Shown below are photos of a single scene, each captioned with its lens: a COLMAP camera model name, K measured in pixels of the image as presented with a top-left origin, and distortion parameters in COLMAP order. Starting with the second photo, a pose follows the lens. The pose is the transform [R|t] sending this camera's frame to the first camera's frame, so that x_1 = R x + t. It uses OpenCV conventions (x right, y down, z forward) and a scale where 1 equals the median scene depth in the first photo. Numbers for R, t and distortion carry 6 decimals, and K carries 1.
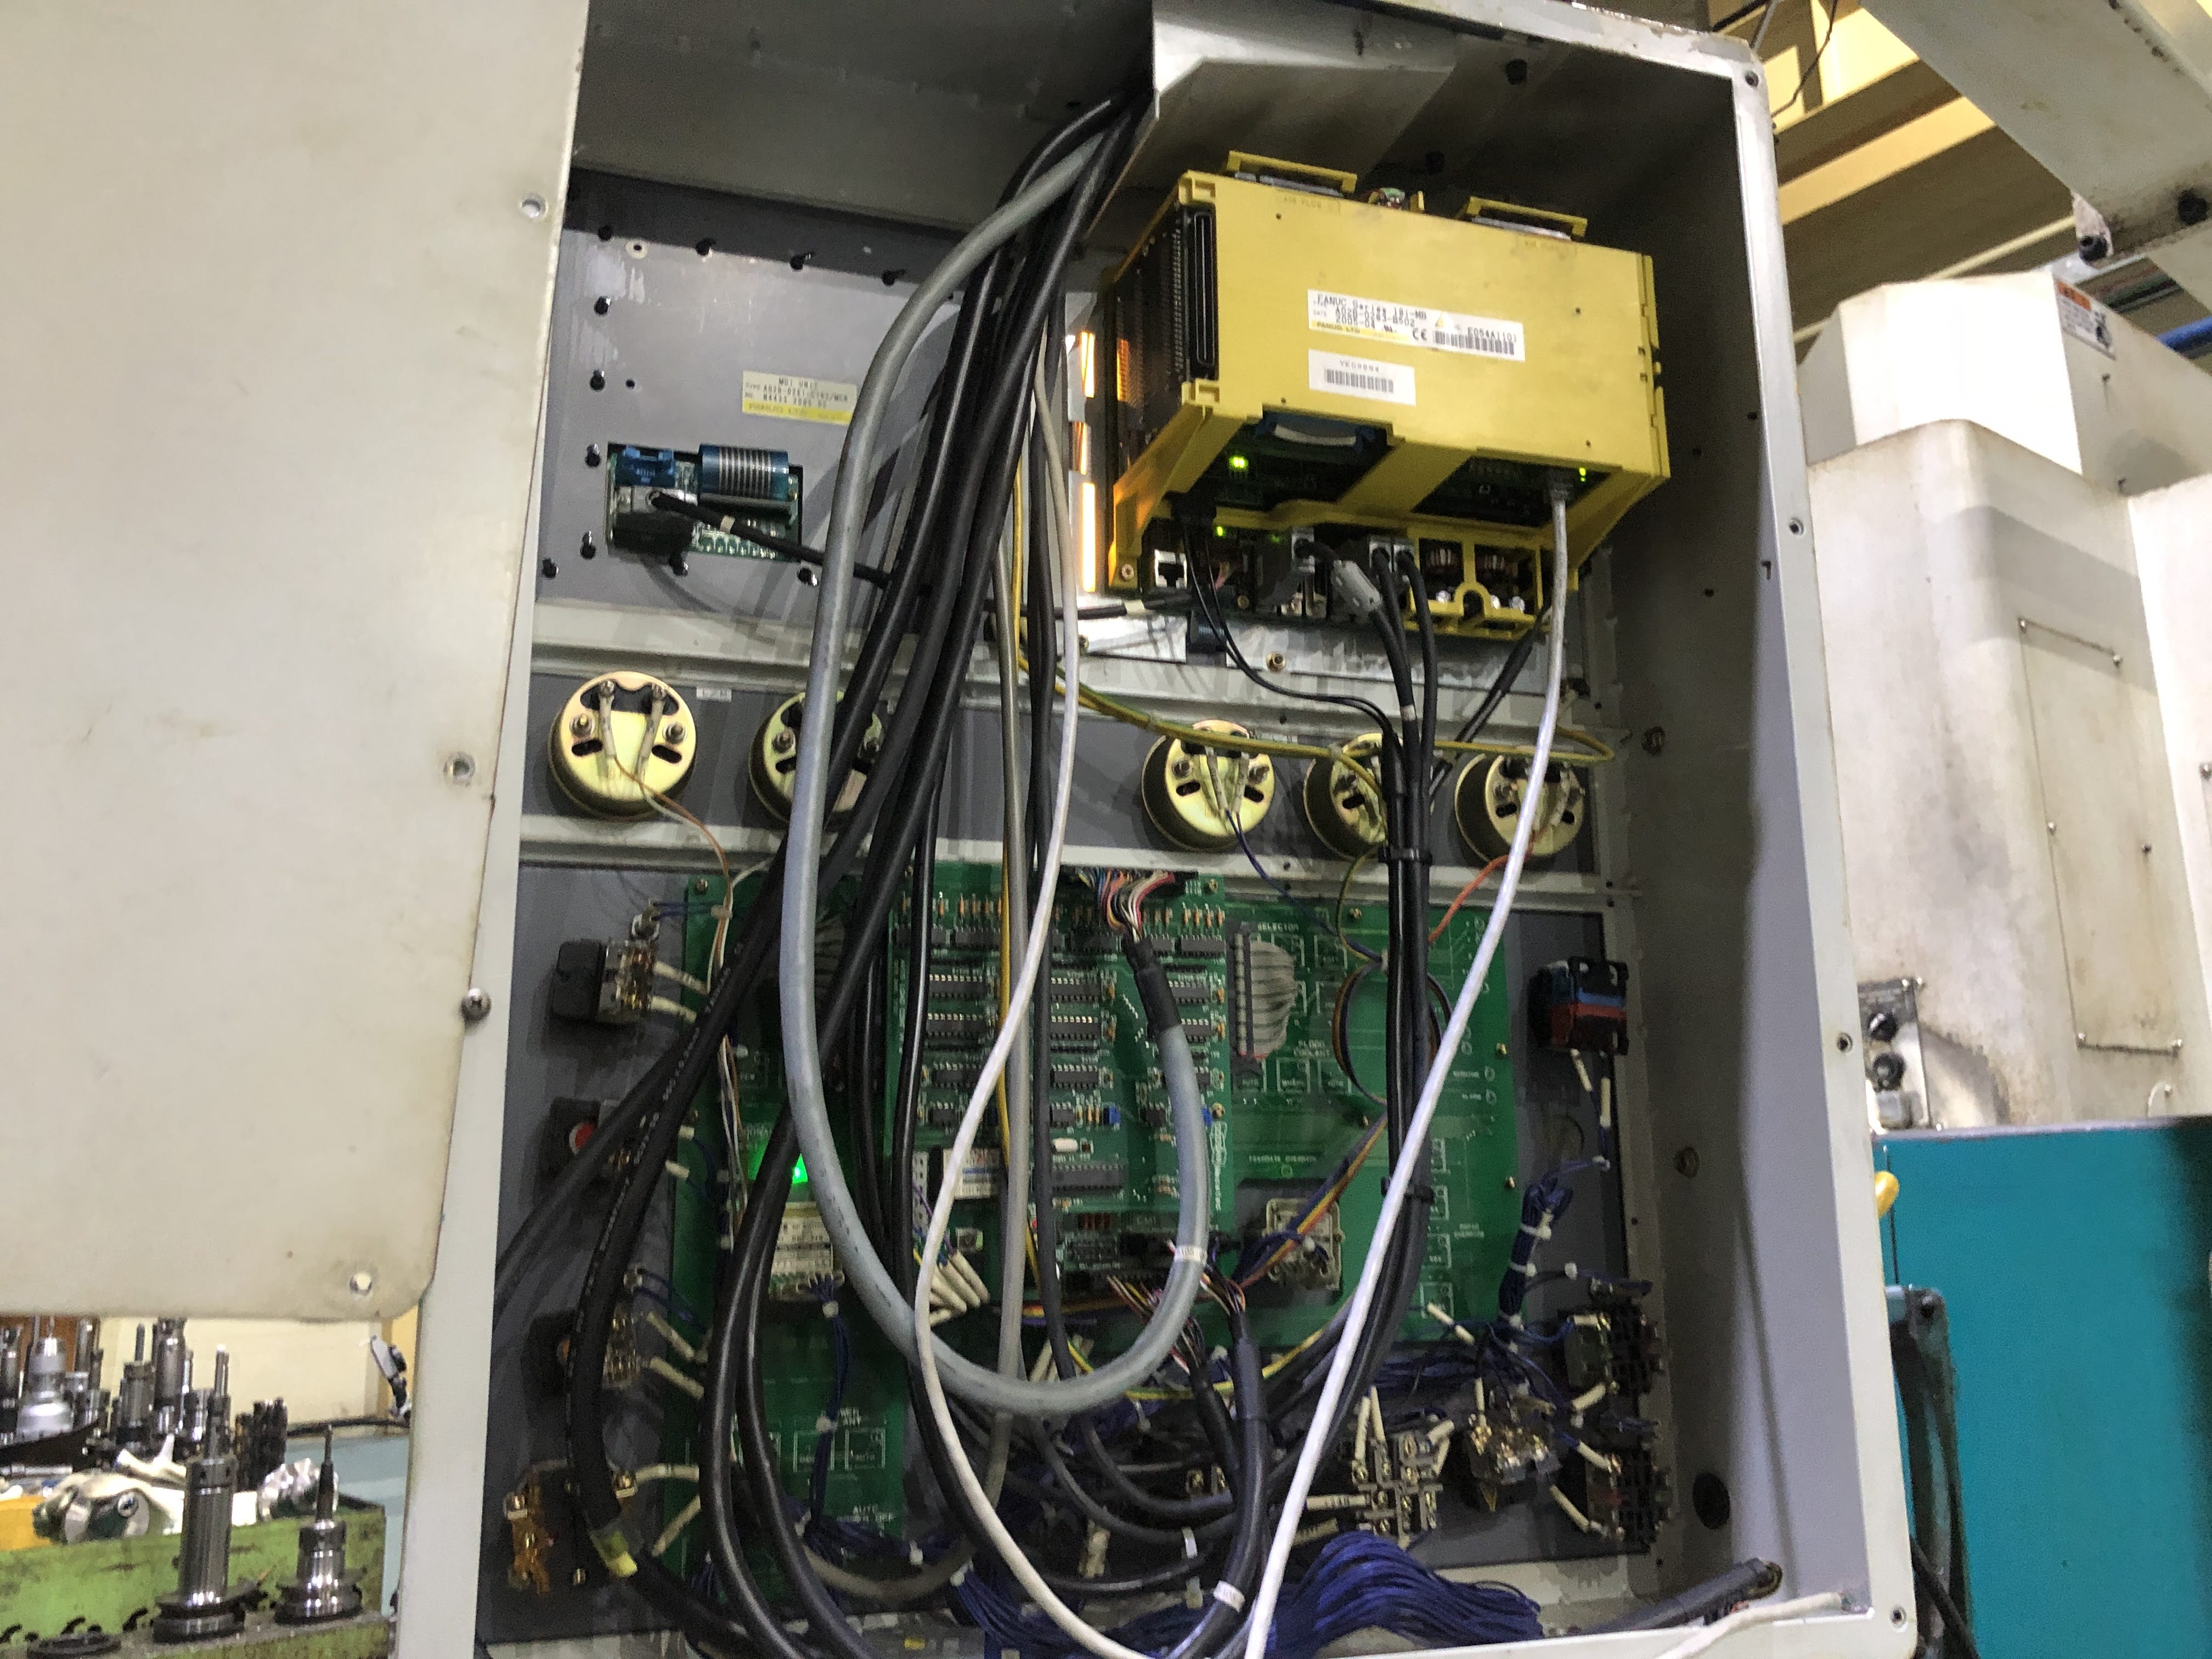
lens RADIAL K [[1866.2, 0, 1106.0], [0, 1866.2, 829.5], [0, 0, 1]] dist [0.005499, 0.006430]
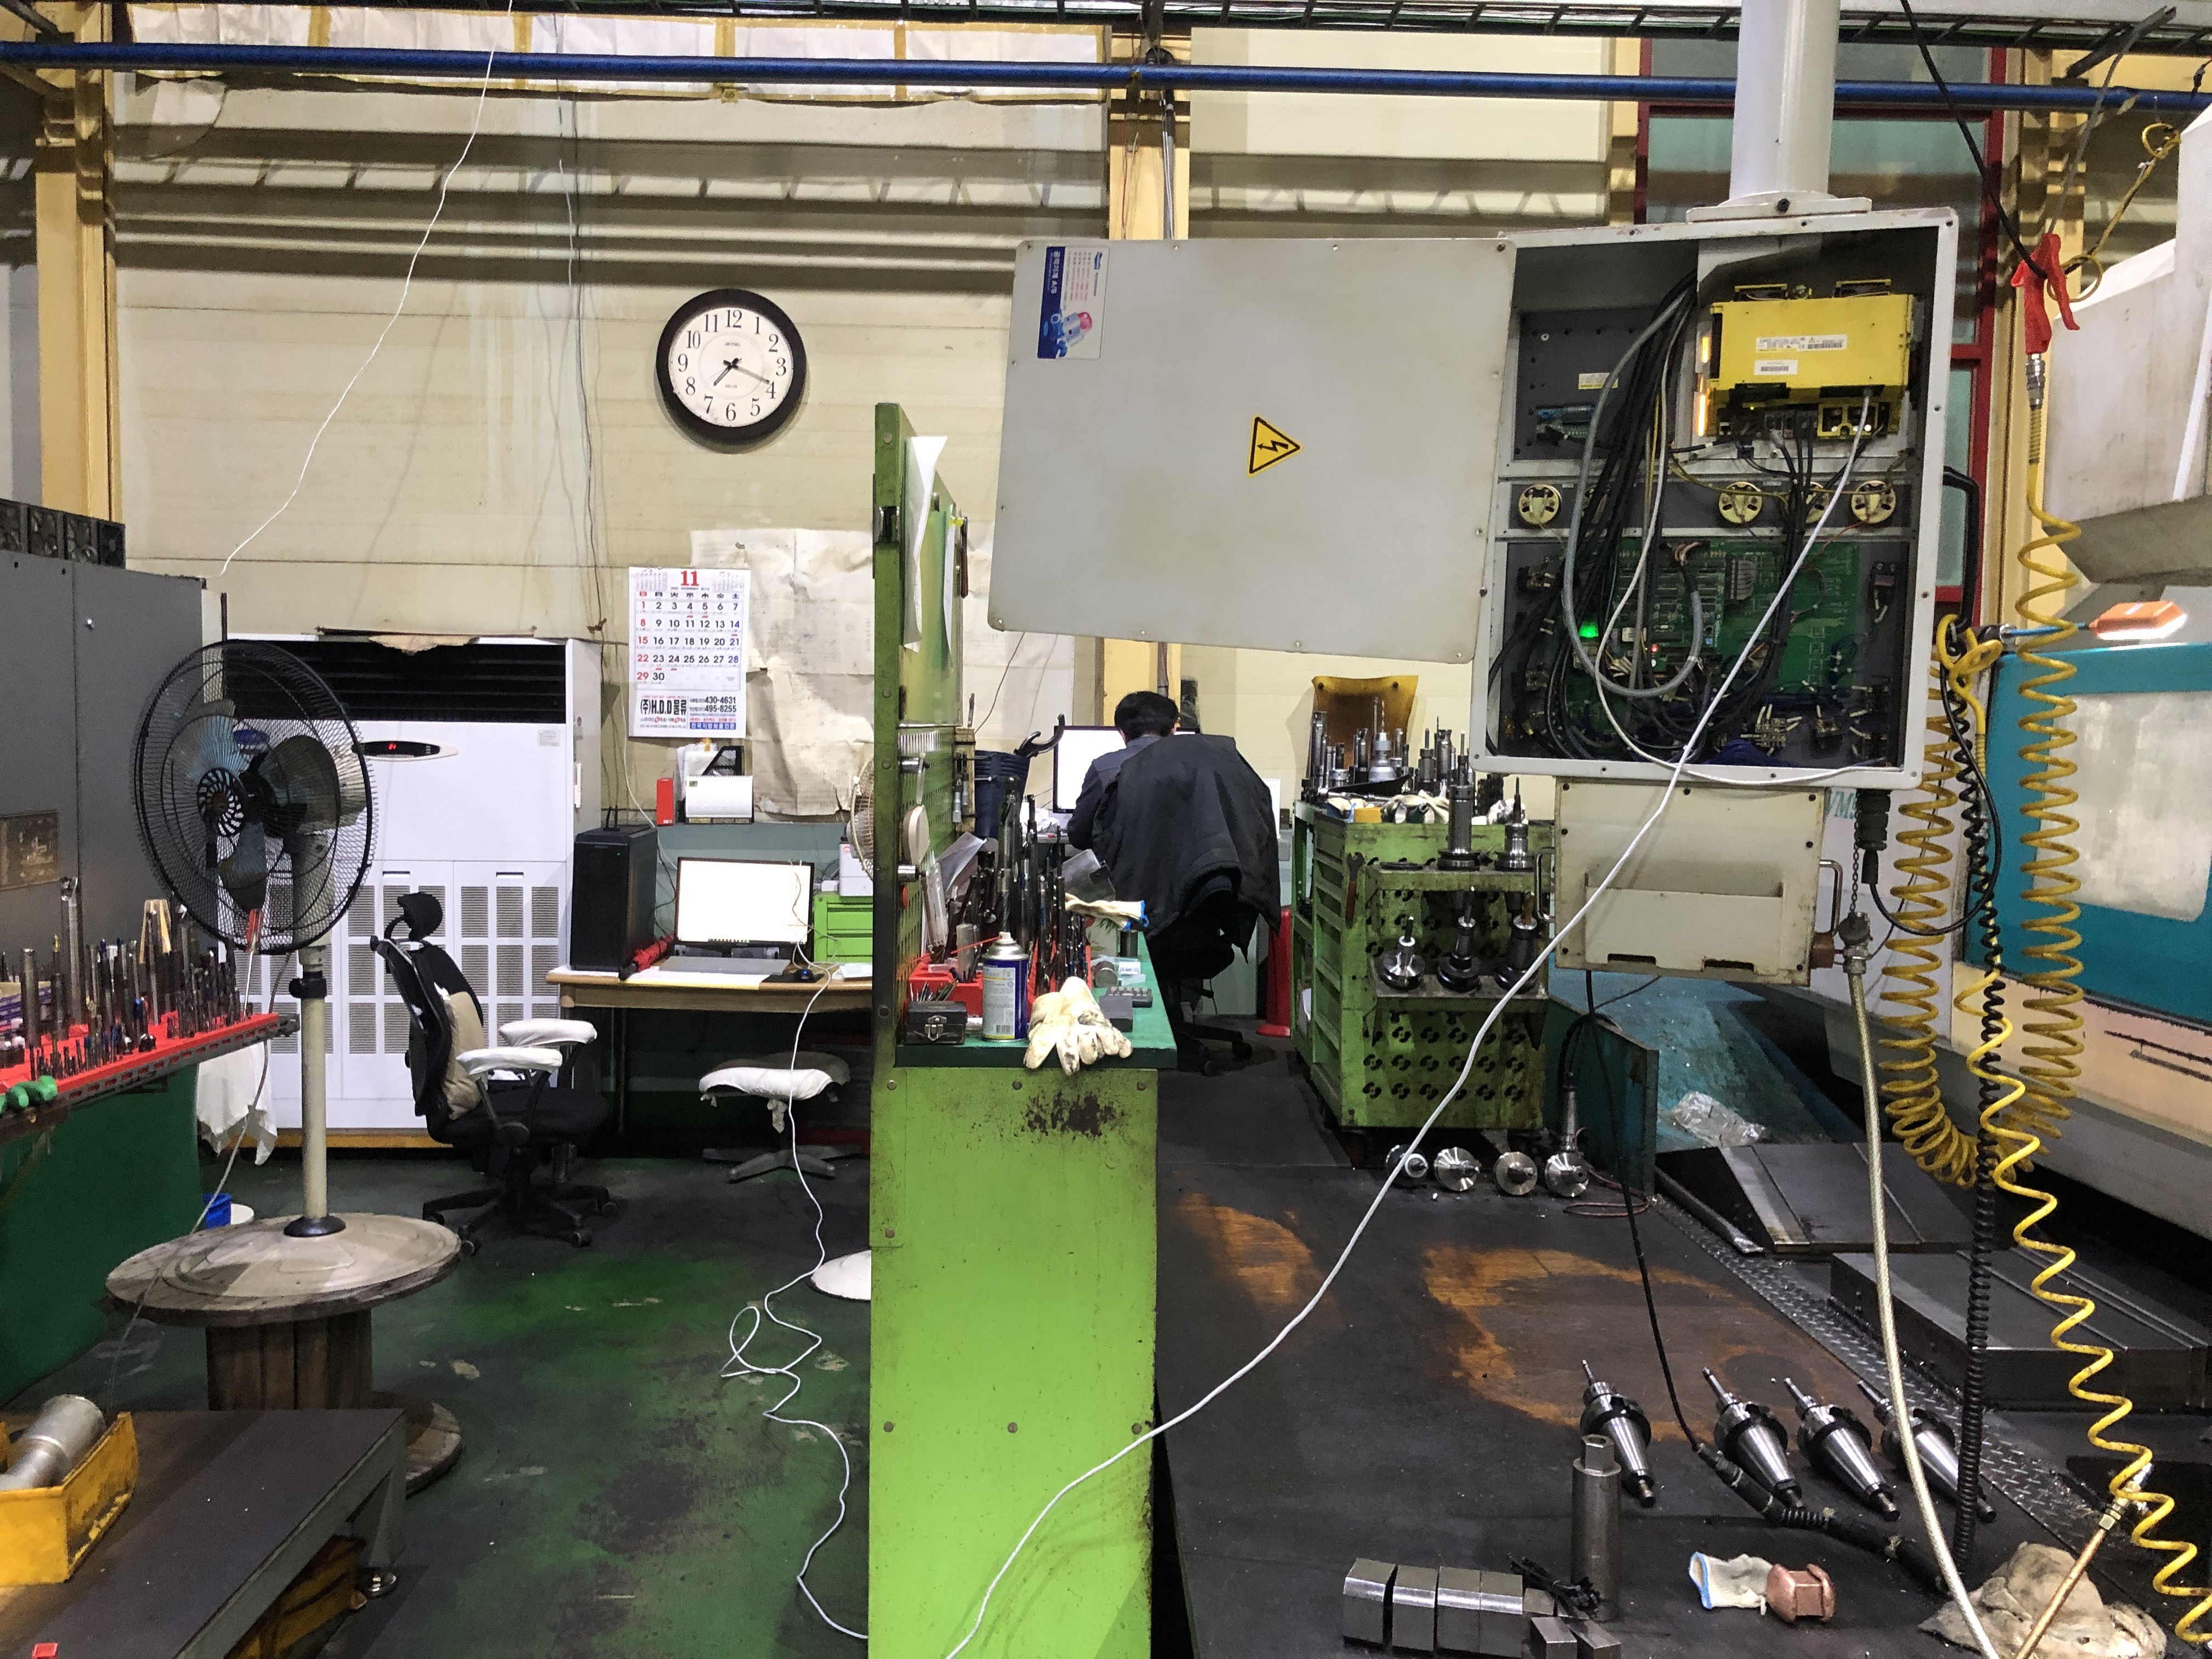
lens RADIAL K [[1866.2, 0, 1106.0], [0, 1866.2, 829.5], [0, 0, 1]] dist [0.005499, 0.006430]
pose [[0.800886, 0.072412, -0.594423, 1.076684], [0.090208, 0.966744, 0.239308, -0.333278], [0.591983, -0.245280, 0.767720, -2.023240]]
